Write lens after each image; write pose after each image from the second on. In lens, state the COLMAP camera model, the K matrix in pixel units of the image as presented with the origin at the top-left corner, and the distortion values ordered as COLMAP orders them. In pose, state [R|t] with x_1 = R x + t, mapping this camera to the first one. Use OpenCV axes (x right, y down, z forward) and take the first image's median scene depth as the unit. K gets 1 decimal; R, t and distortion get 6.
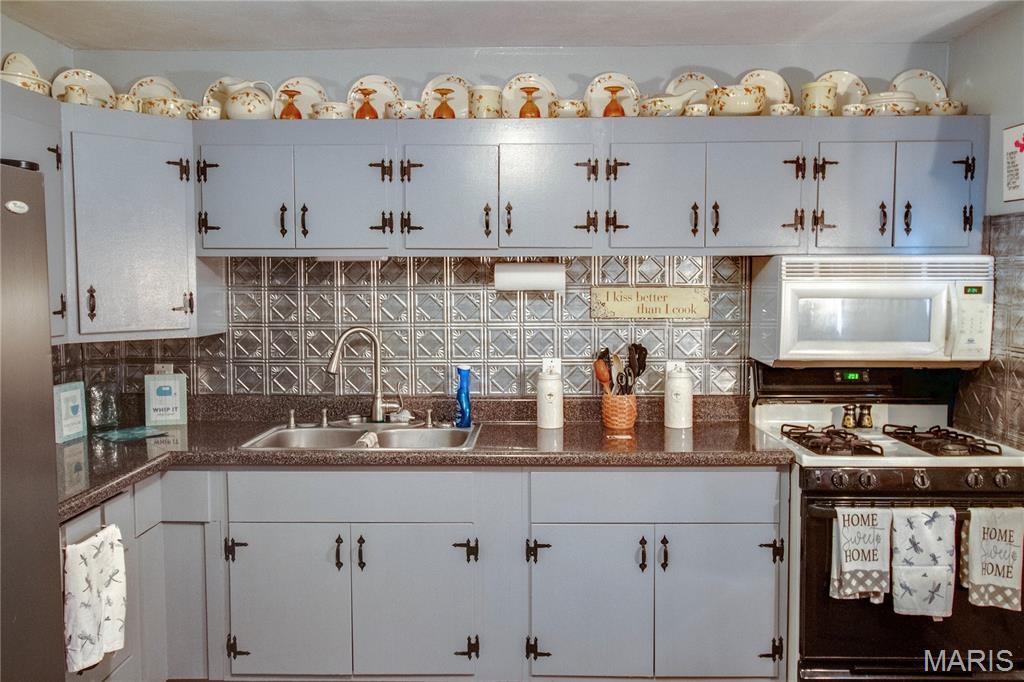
lens RADIAL K [[807.2, 0, 511.8], [0, 807.2, 326.9], [0, 0, 1]] dist [0.004702, -0.002790]
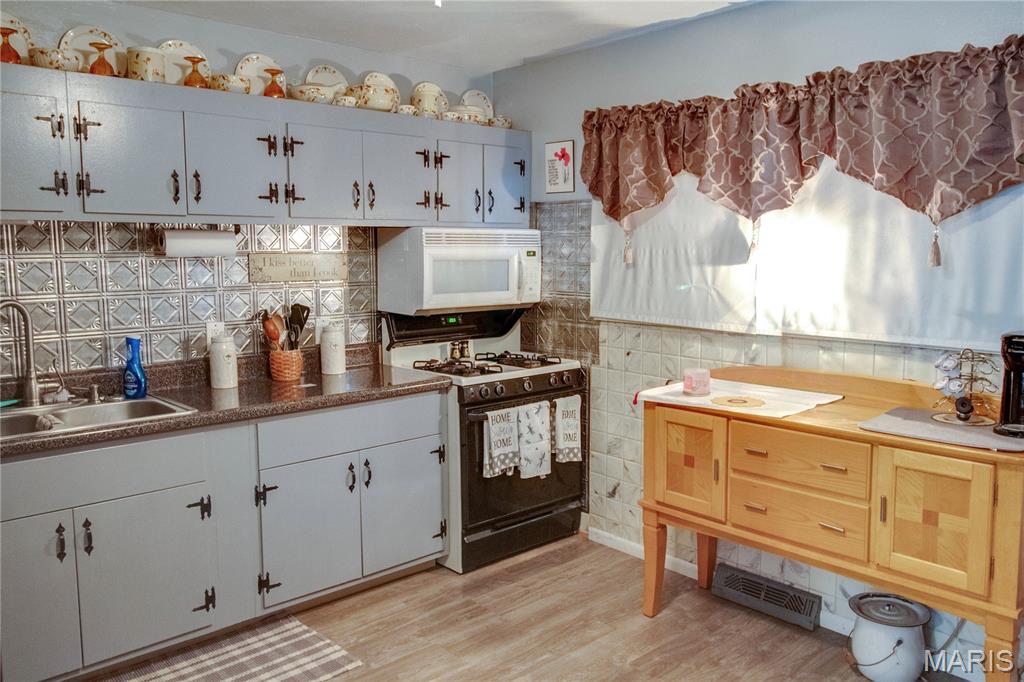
lens RADIAL K [[794.3, 0, 509.1], [0, 794.3, 329.8], [0, 0, 1]] dist [0.007178, -0.002634]
pose [[0.726824, -0.071437, 0.683099, -0.426884], [0.041716, 0.997332, 0.059913, 0.003446], [-0.685556, -0.015050, 0.727864, -0.008532]]
